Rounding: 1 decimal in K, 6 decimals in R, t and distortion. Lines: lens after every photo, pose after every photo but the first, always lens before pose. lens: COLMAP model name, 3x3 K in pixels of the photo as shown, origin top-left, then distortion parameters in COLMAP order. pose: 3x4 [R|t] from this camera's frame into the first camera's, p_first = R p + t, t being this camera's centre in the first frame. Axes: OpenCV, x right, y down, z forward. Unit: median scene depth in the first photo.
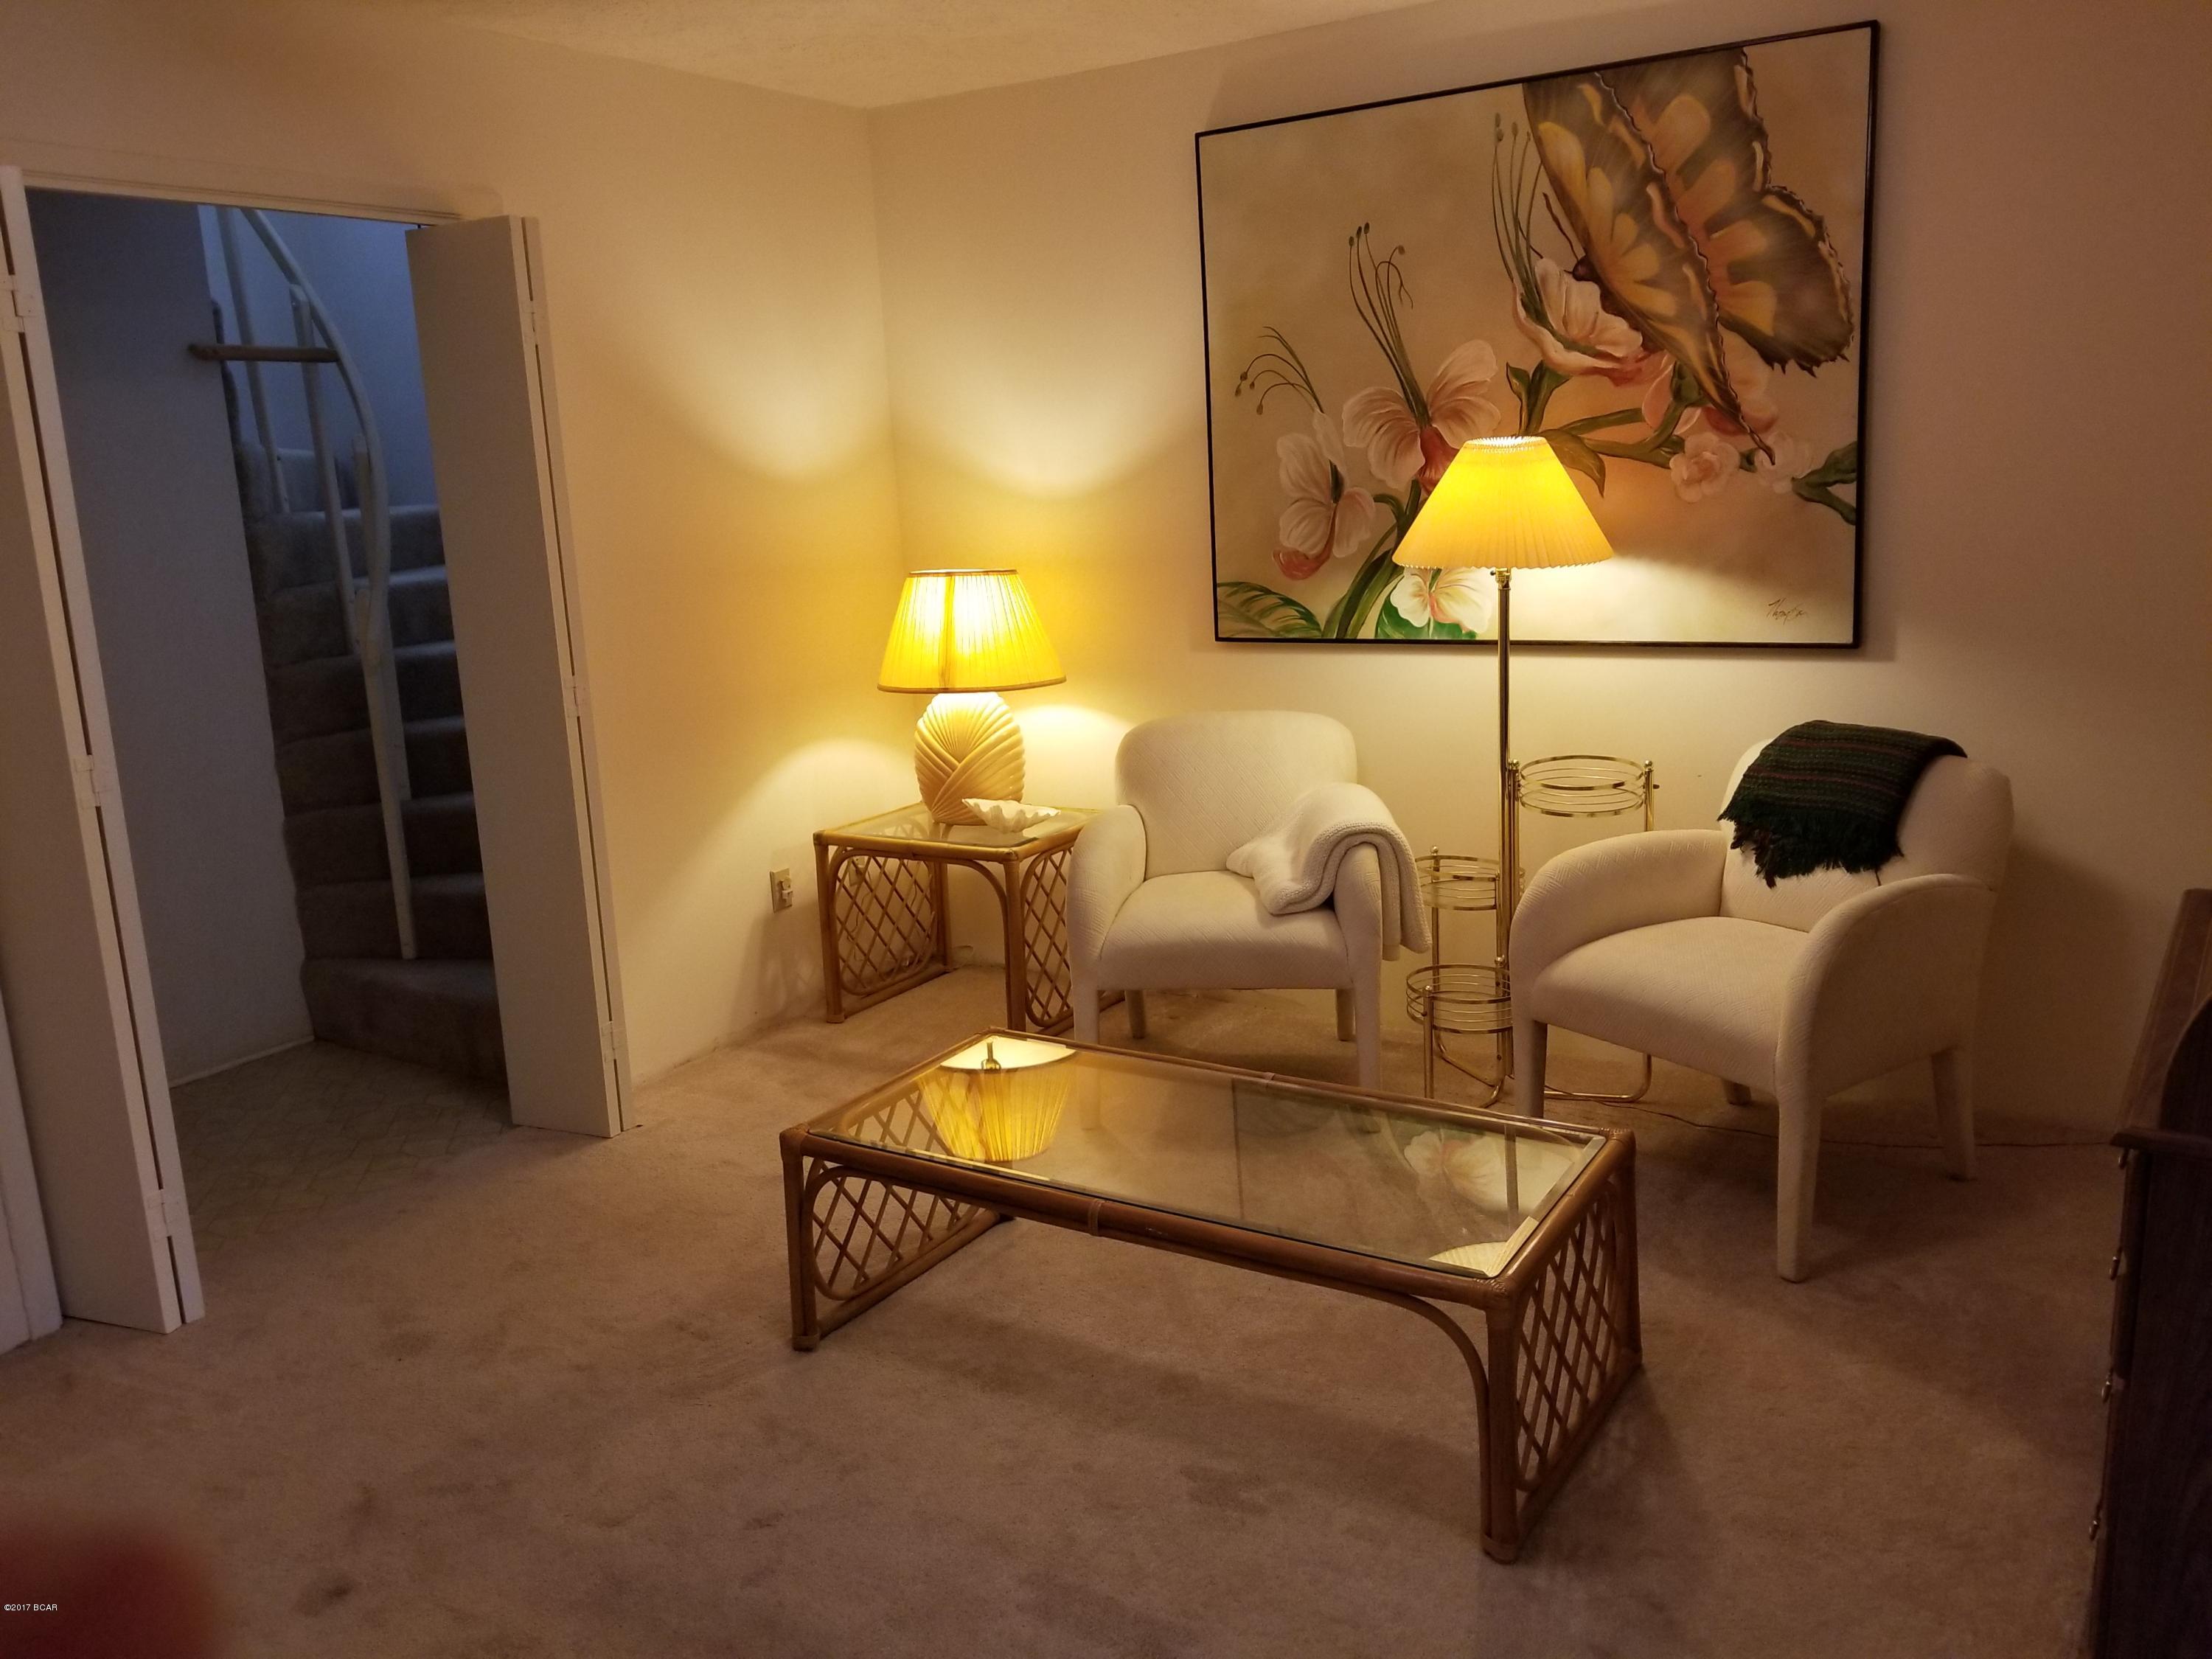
lens RADIAL K [[1741.7, 0, 1088.1], [0, 1741.7, 836.8], [0, 0, 1]] dist [0.084592, -0.100442]
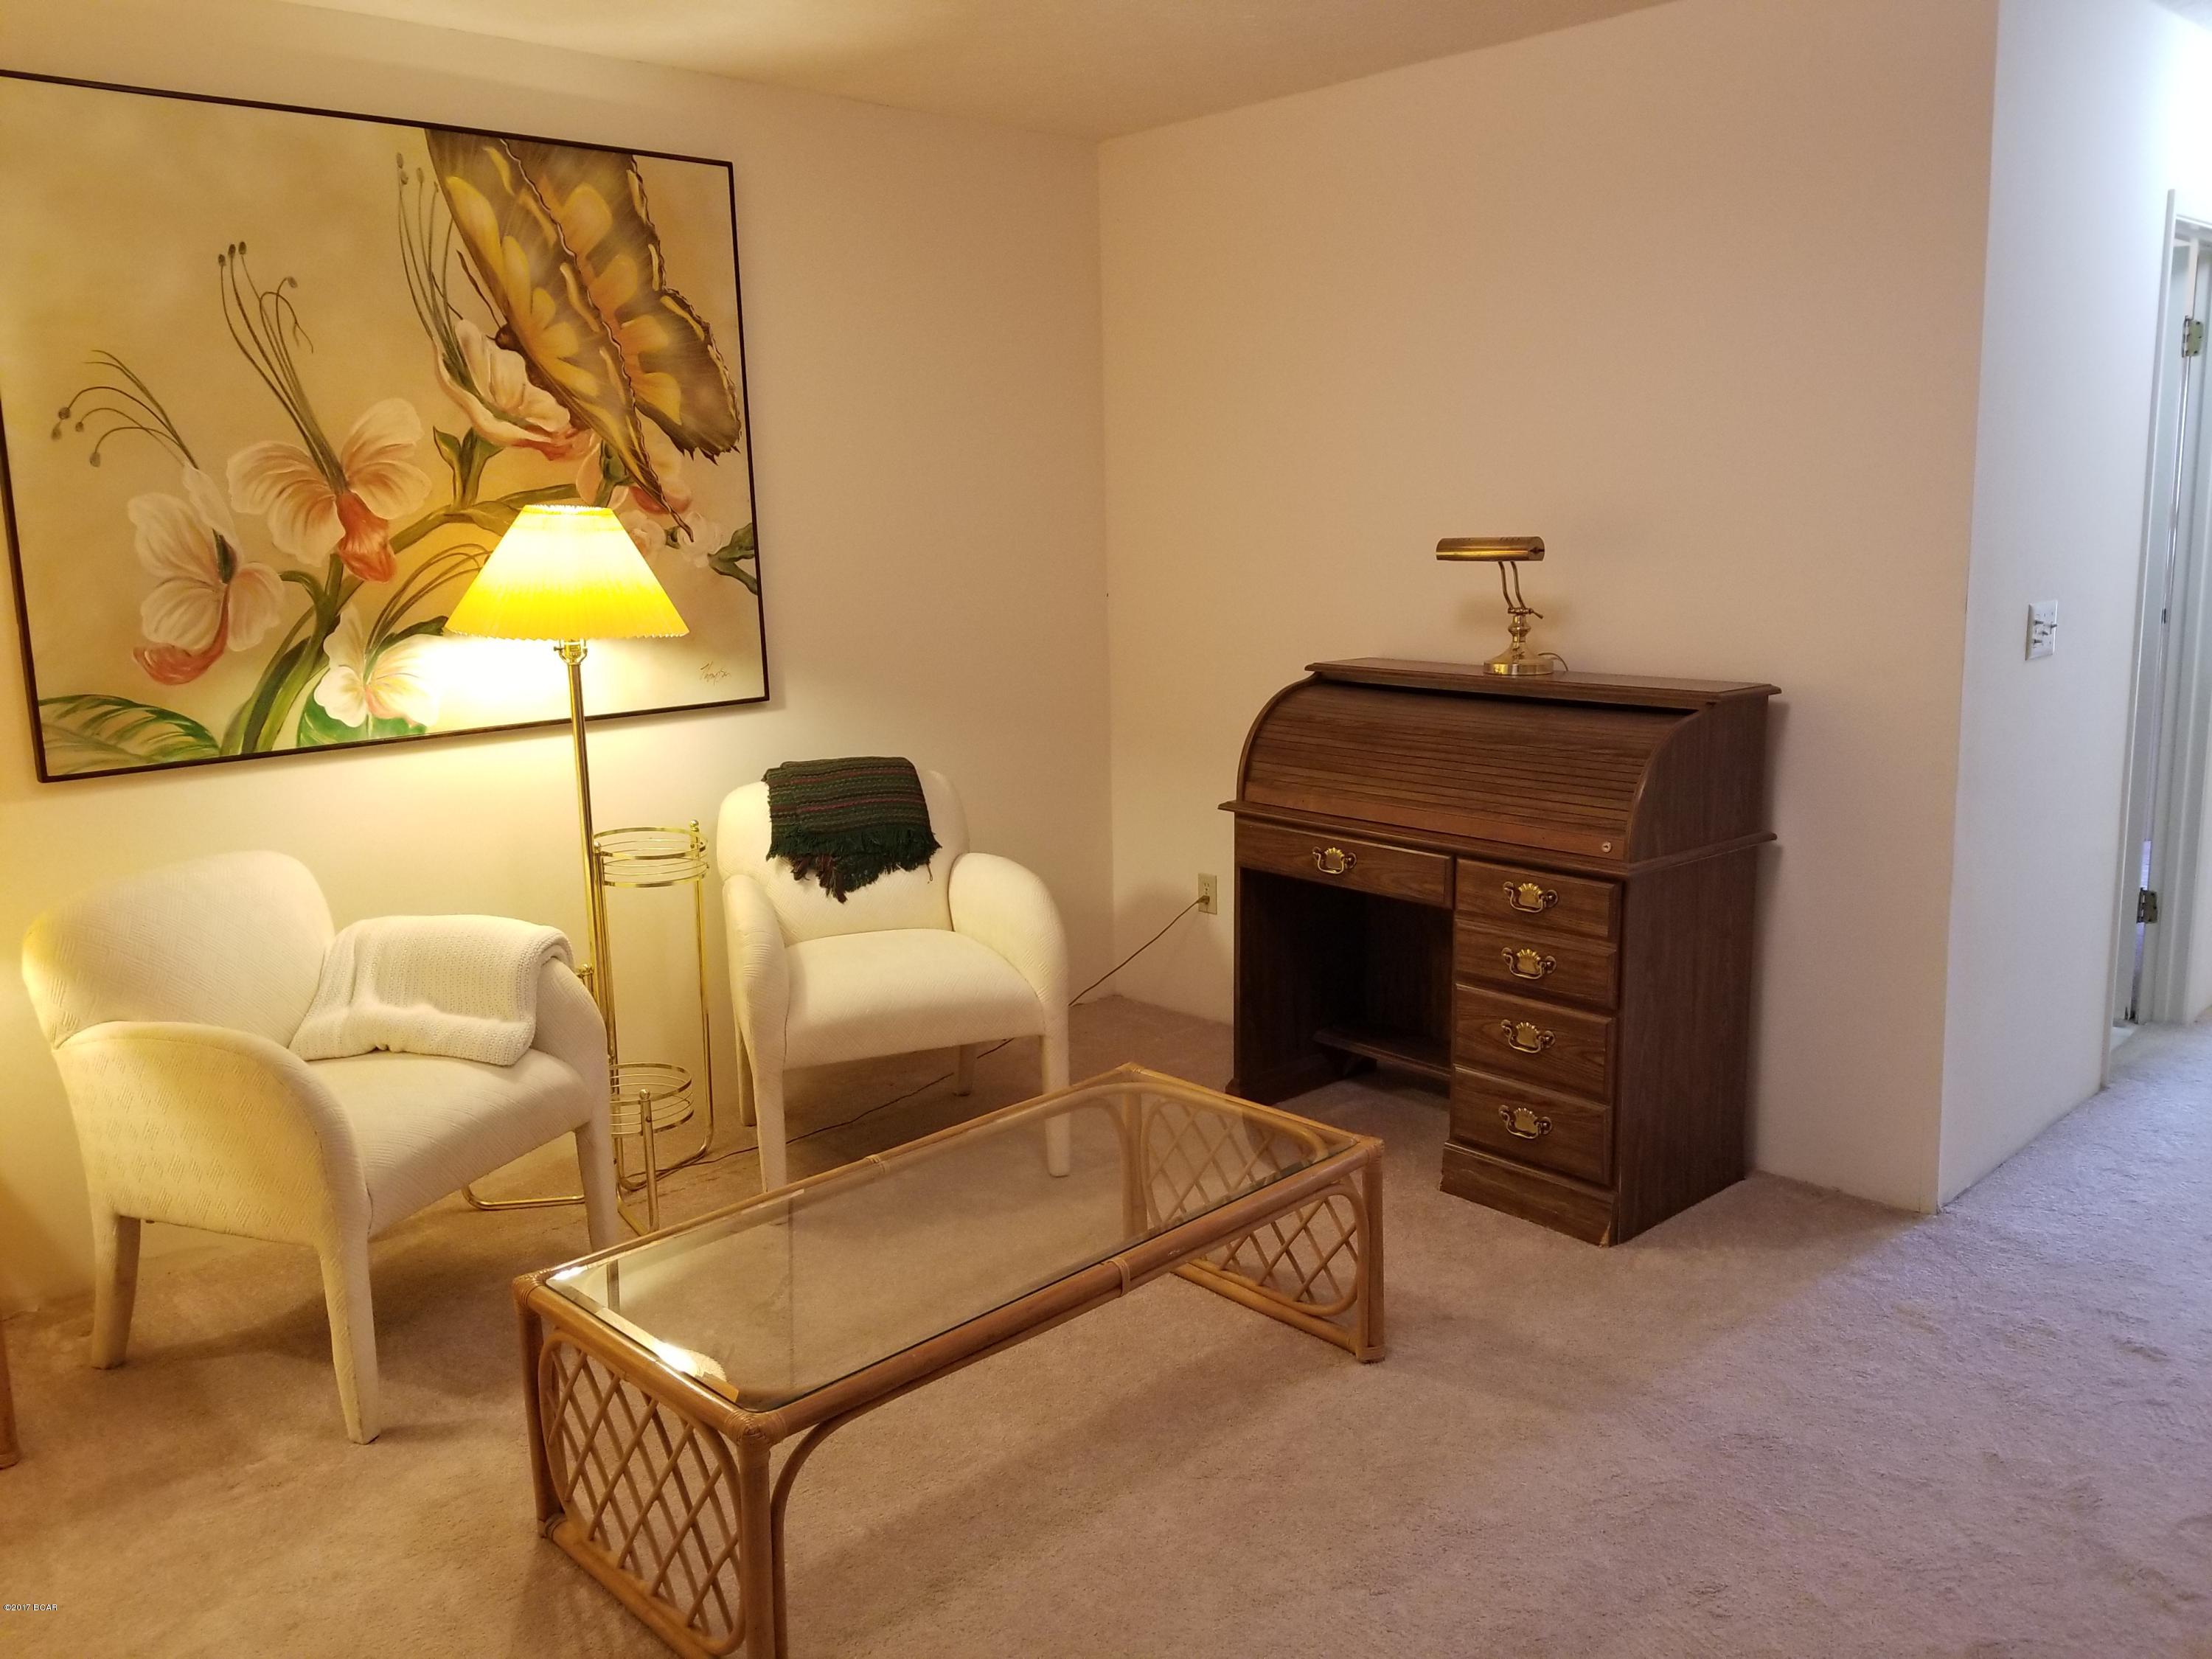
lens RADIAL K [[1741.7, 0, 1102.7], [0, 1741.7, 835.7], [0, 0, 1]] dist [0.084592, -0.100442]
pose [[0.246828, -0.141222, 0.958714, -0.606199], [0.223408, 0.970967, 0.085509, -0.068043], [-0.942955, 0.193078, 0.271212, 0.488580]]
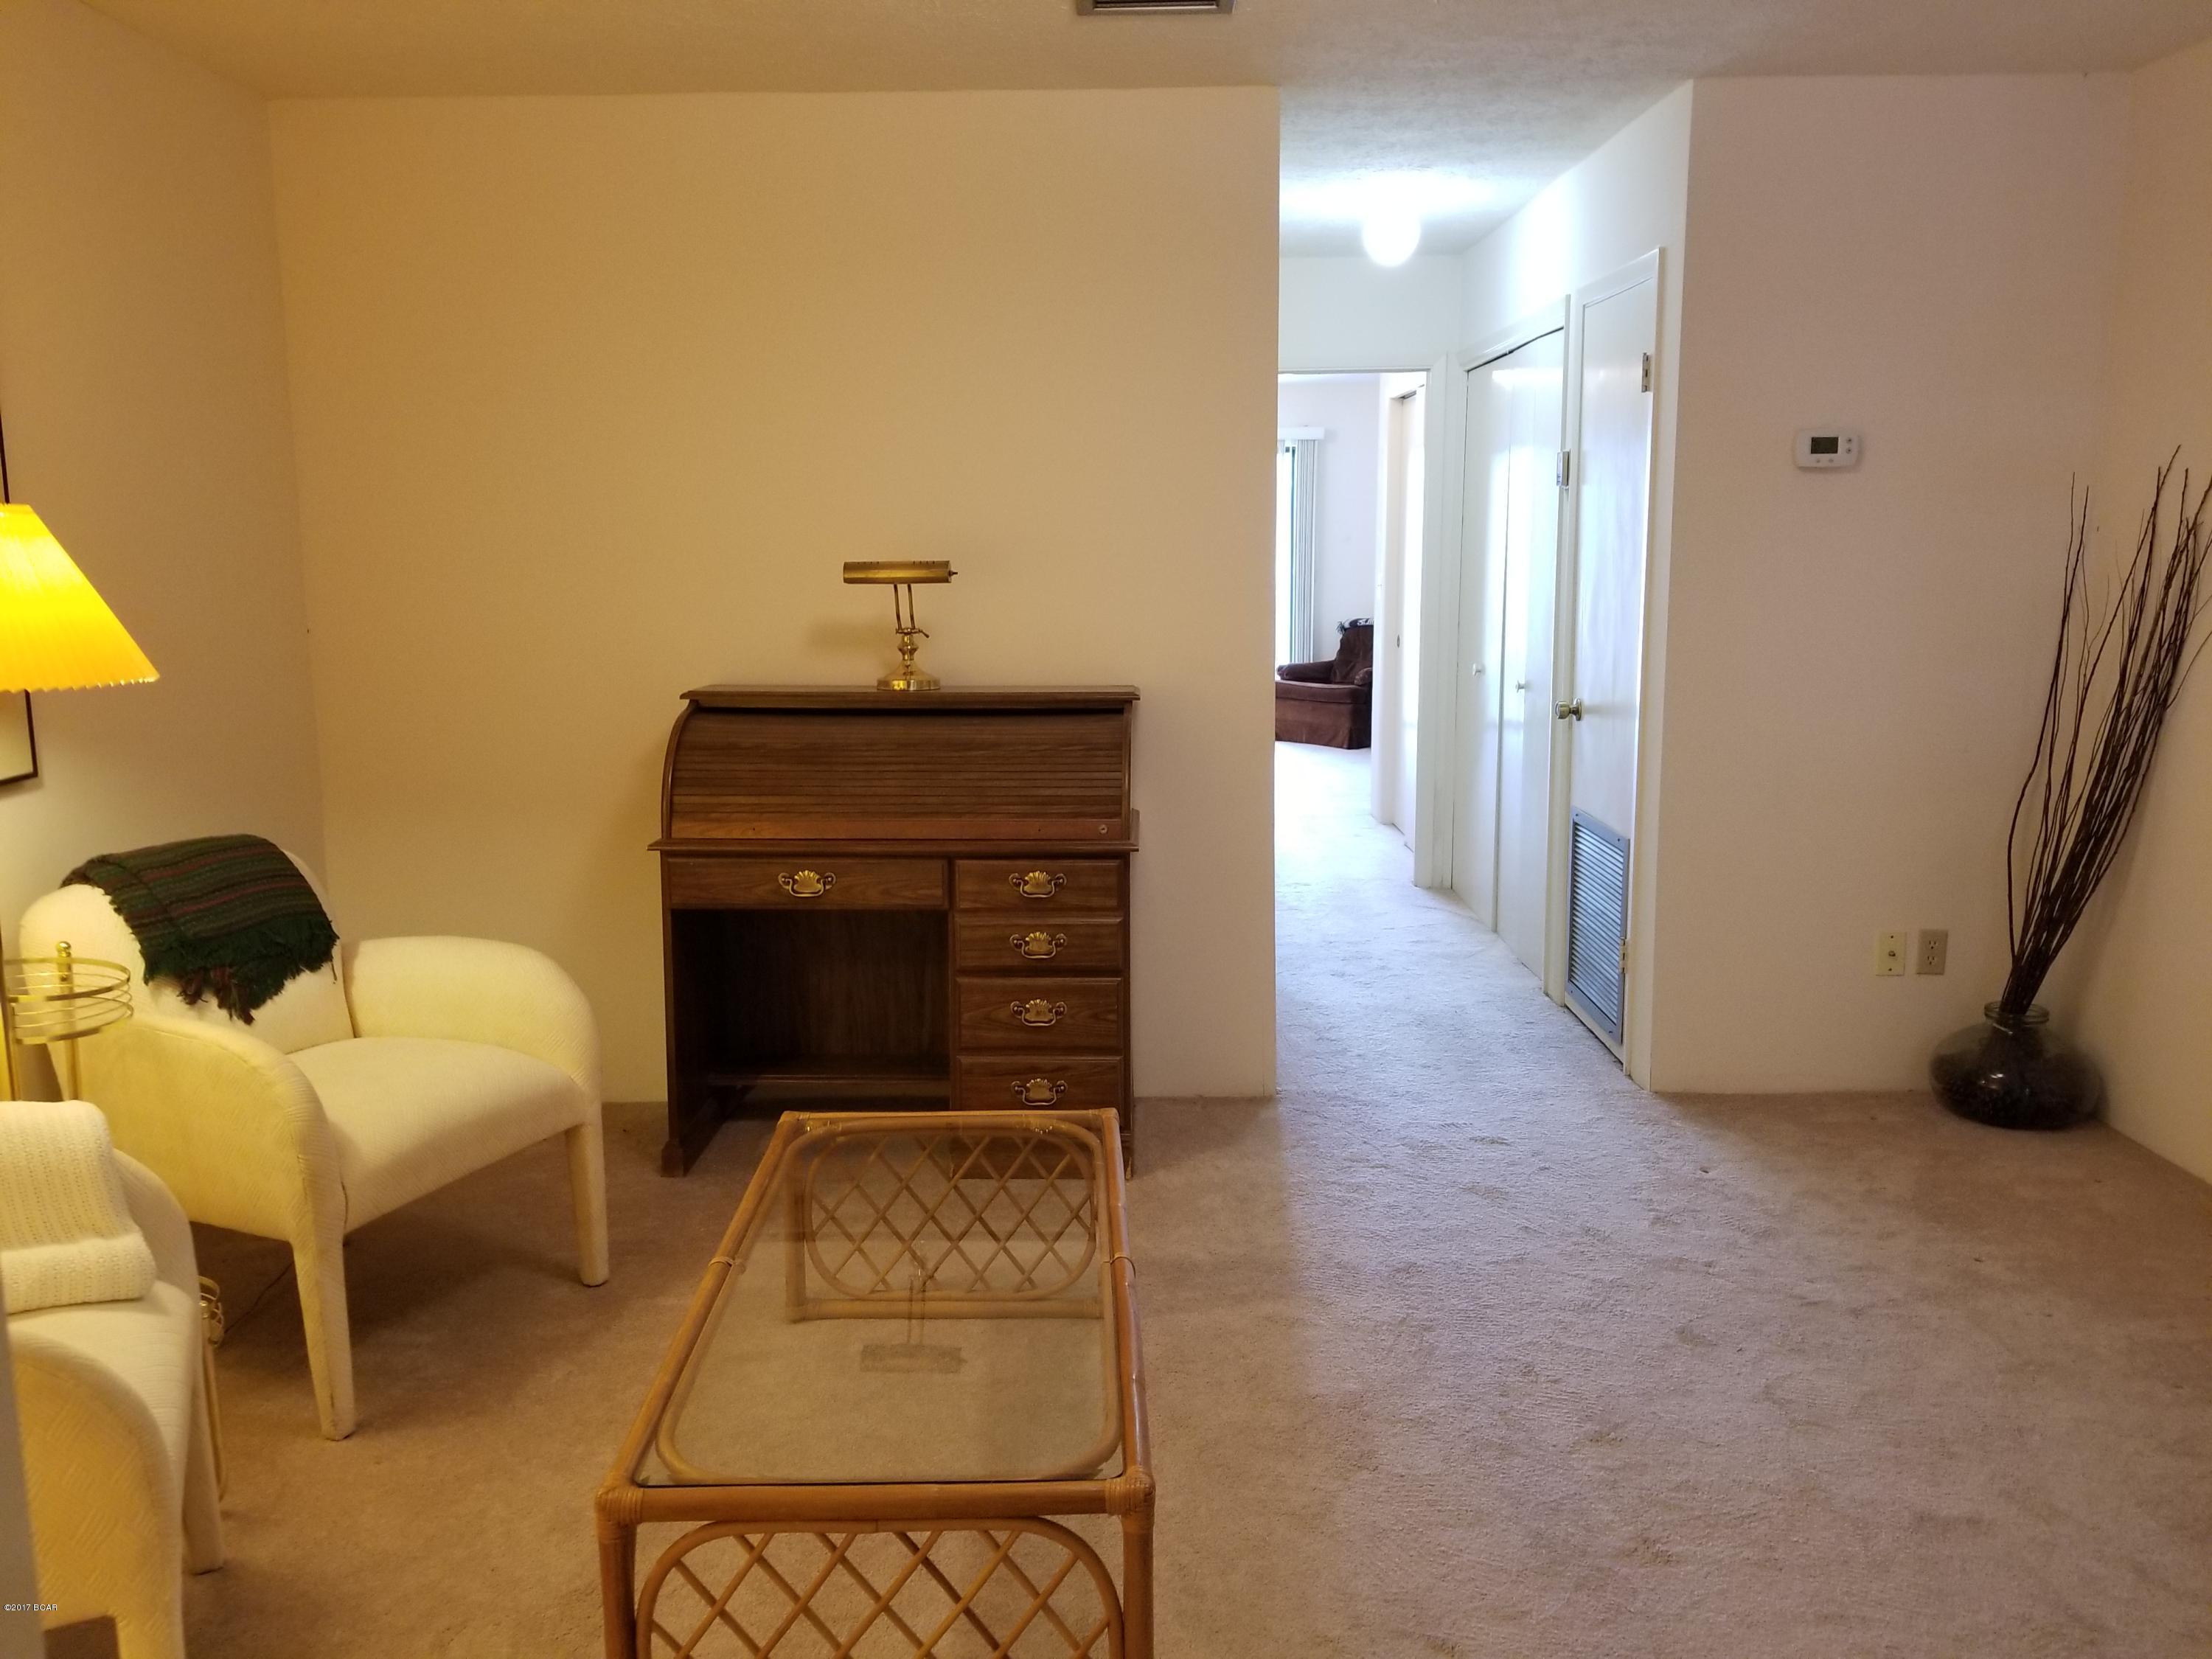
lens RADIAL K [[1741.7, 0, 1105.6], [0, 1741.7, 815.8], [0, 0, 1]] dist [0.084592, -0.100442]
pose [[-0.534654, -0.083399, 0.840946, -0.537678], [0.218126, 0.947779, 0.232673, -0.170668], [-0.816435, 0.307832, -0.488542, 0.978132]]
